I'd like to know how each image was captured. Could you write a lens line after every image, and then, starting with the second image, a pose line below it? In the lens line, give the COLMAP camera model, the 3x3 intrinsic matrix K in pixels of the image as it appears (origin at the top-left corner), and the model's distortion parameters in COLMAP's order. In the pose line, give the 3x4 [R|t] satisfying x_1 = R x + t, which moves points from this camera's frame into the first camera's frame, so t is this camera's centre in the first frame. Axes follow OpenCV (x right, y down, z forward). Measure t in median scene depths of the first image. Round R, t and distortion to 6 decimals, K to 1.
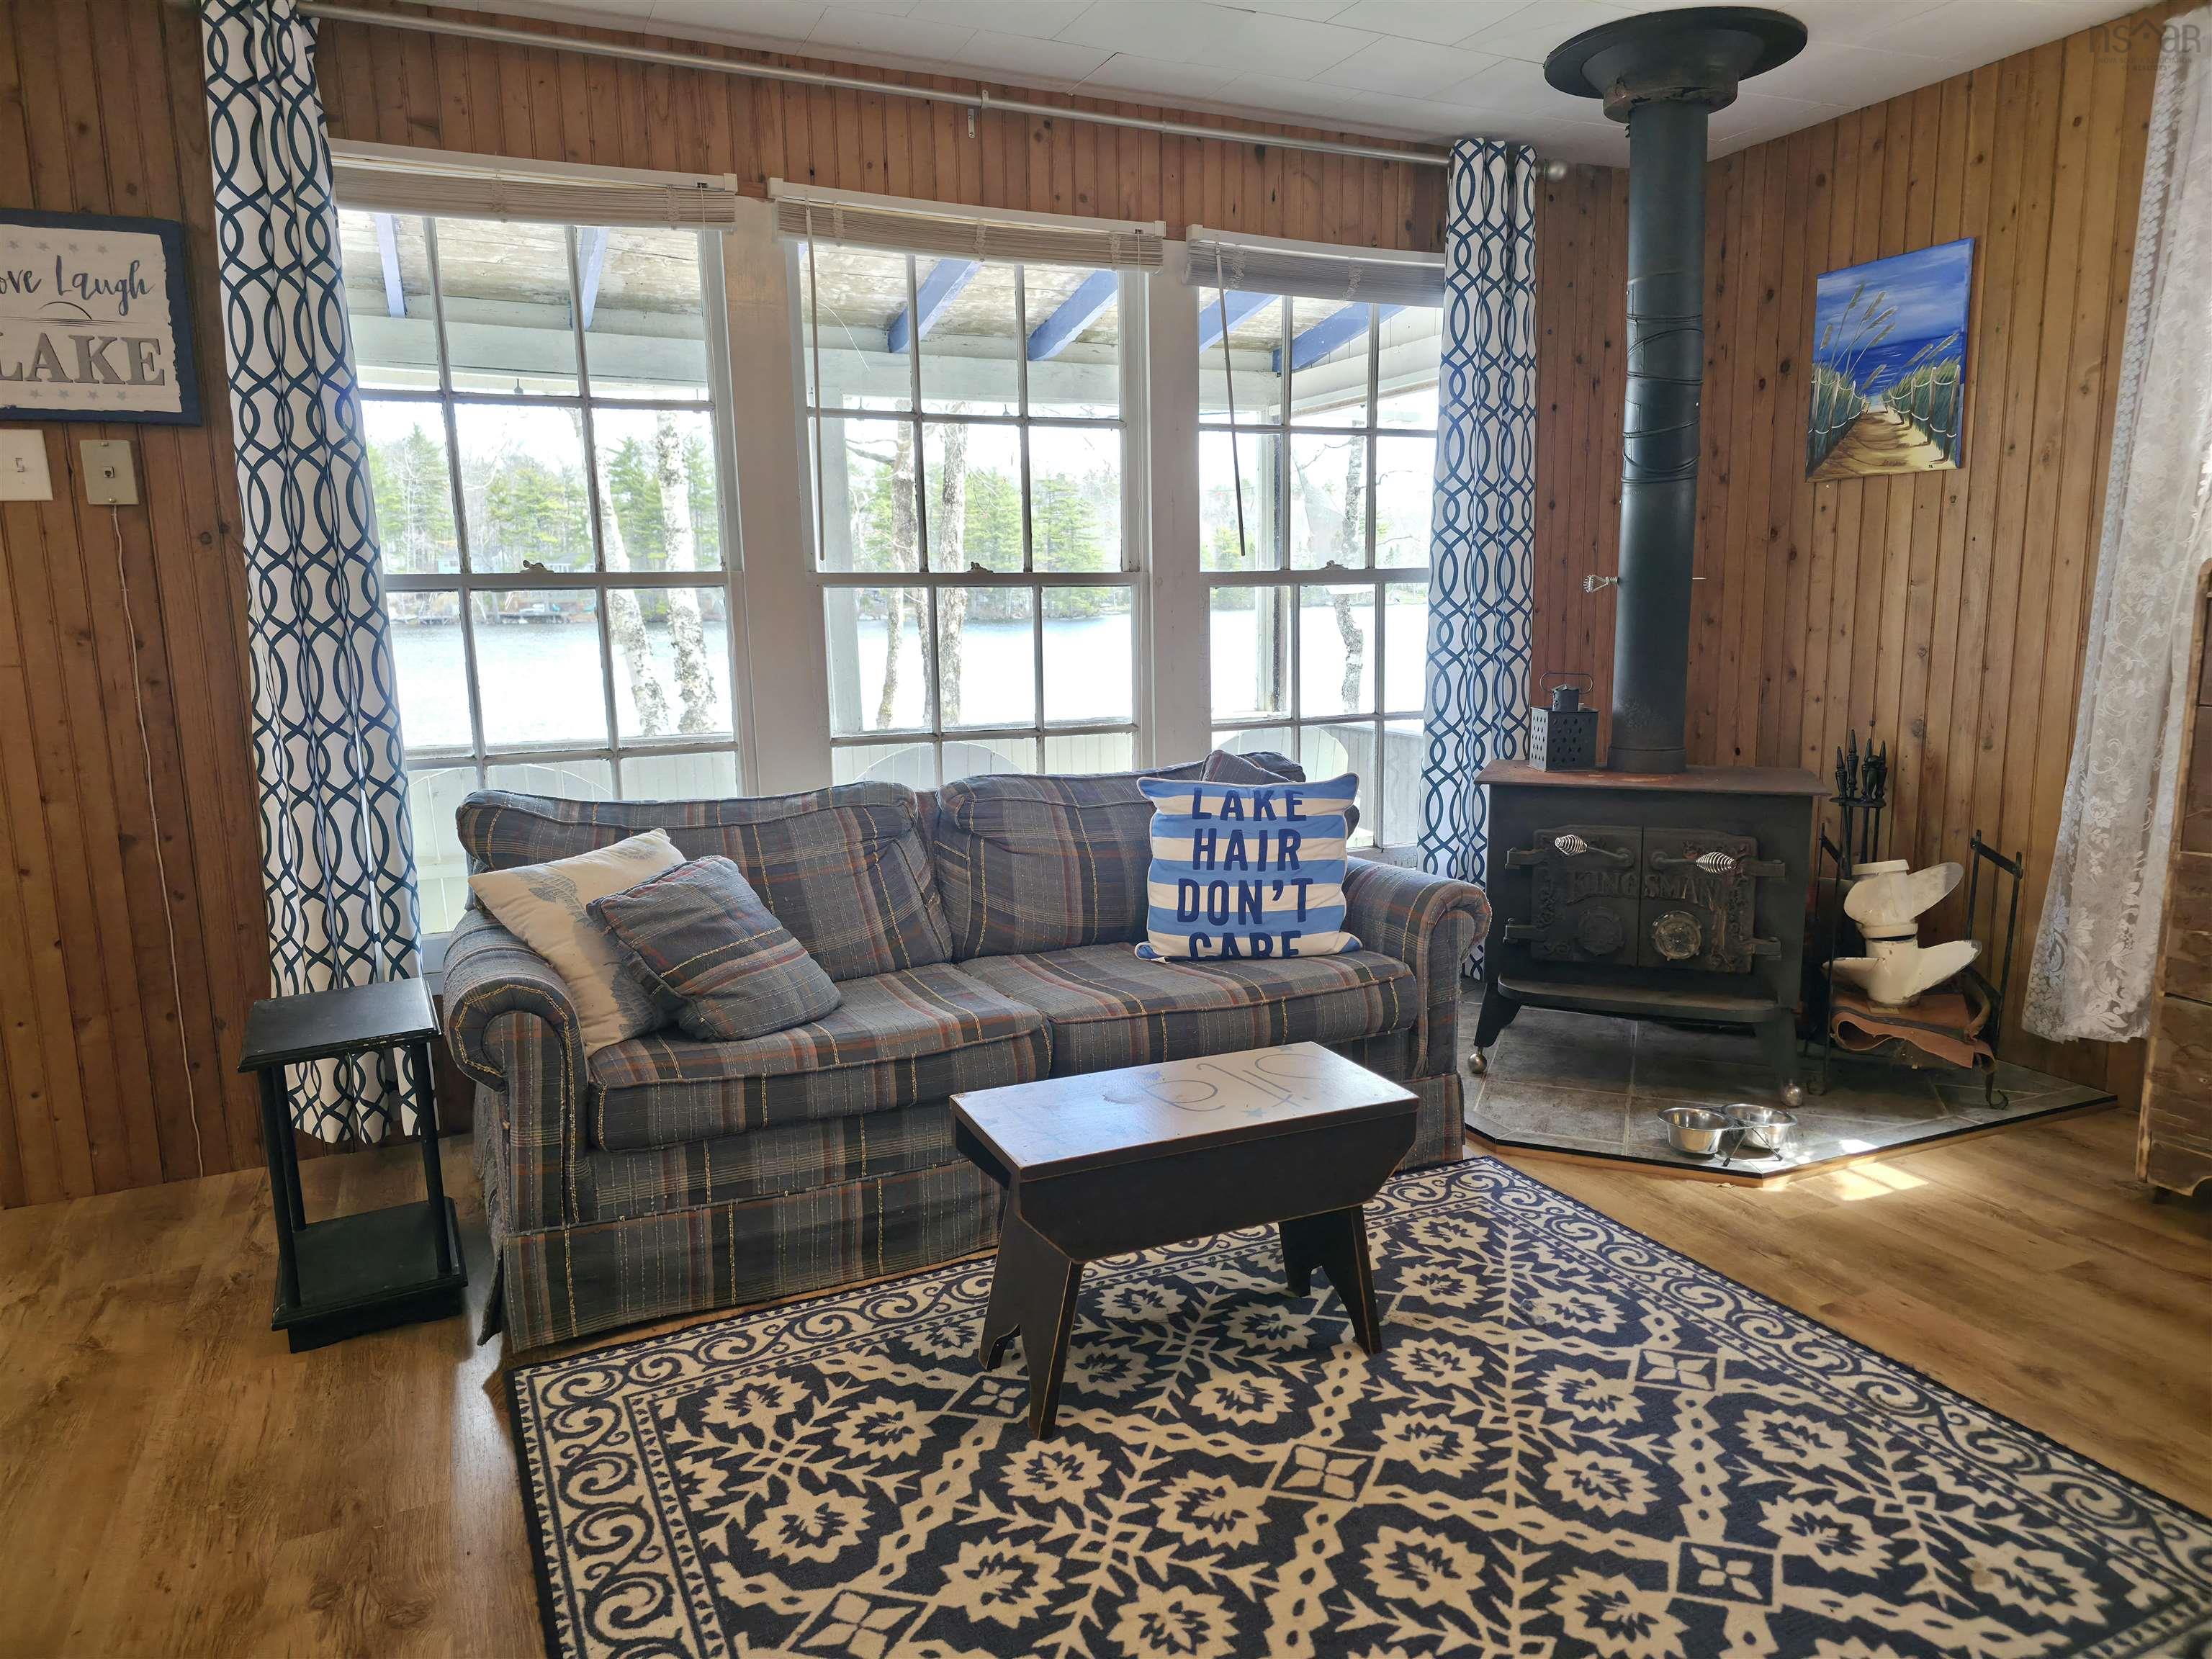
lens RADIAL K [[1458.8, 0, 1106.1], [0, 1458.8, 844.2], [0, 0, 1]] dist [0.049421, -0.033348]
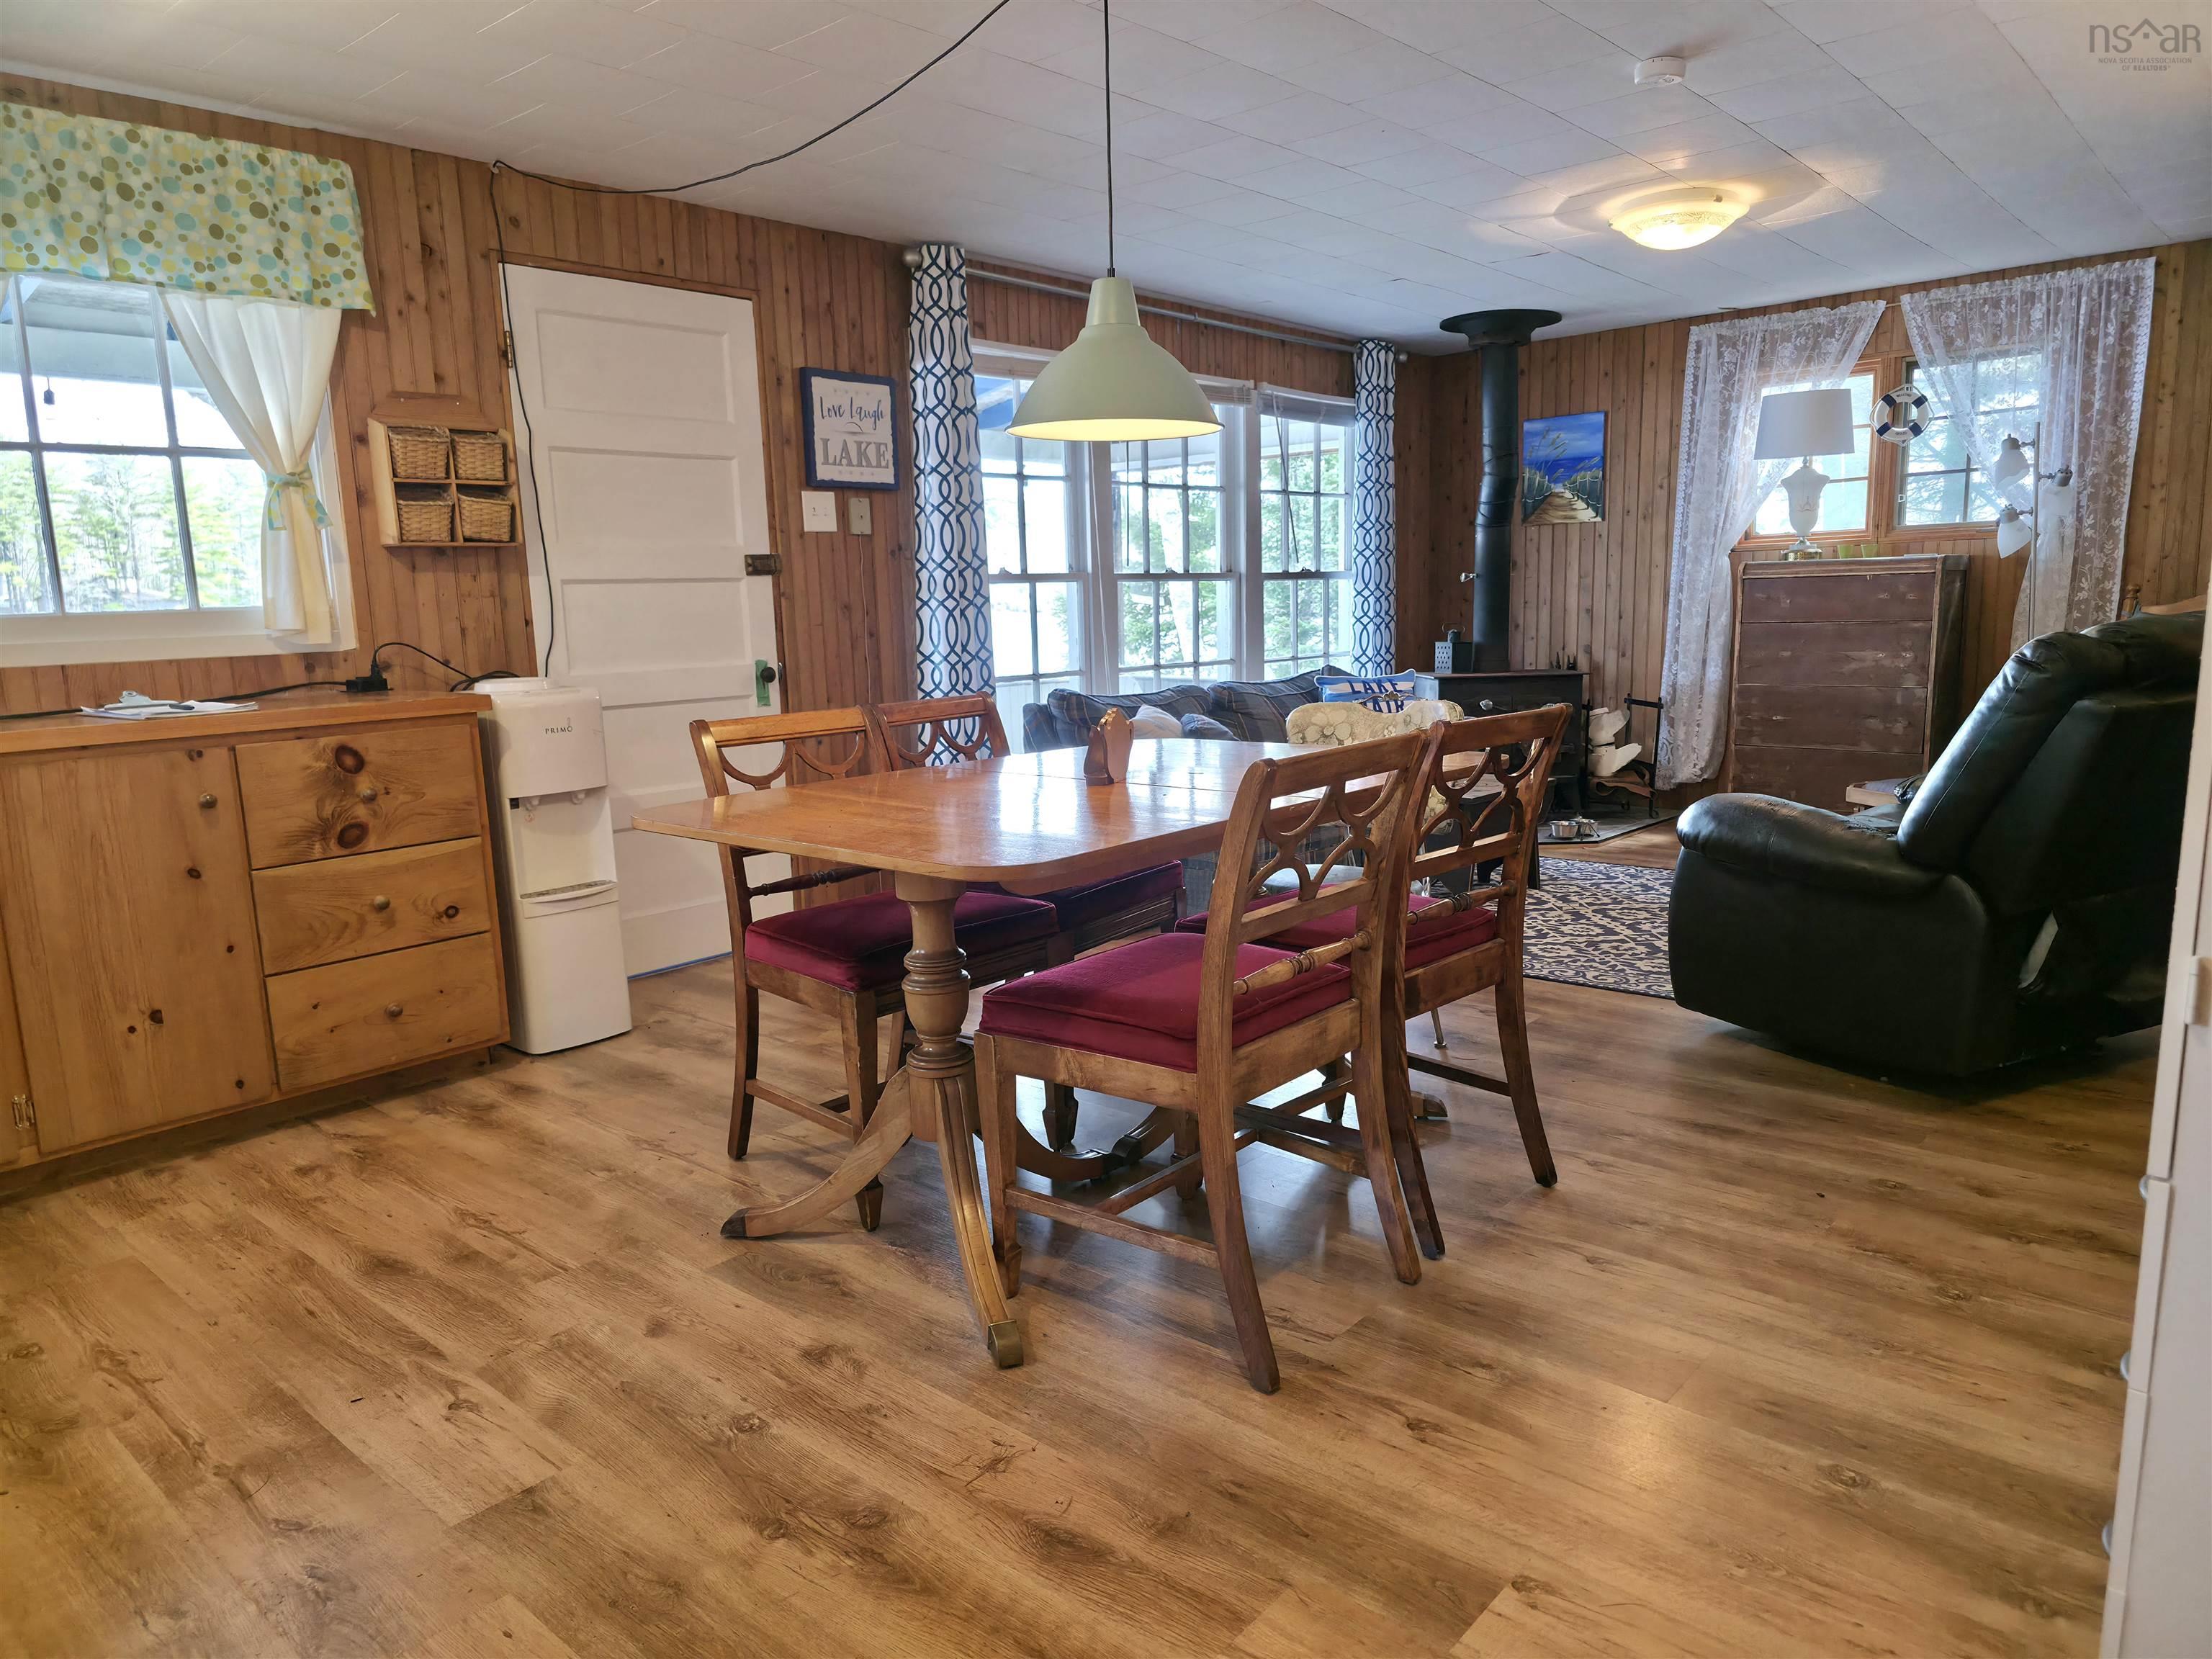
lens RADIAL K [[1436.0, 0, 1106.1], [0, 1436.0, 871.8], [0, 0, 1]] dist [0.031285, -0.045139]
pose [[0.913177, -0.086597, 0.398257, -0.904925], [0.084581, 0.996159, 0.022665, 0.130341], [-0.398690, 0.012987, 0.916994, -0.566787]]
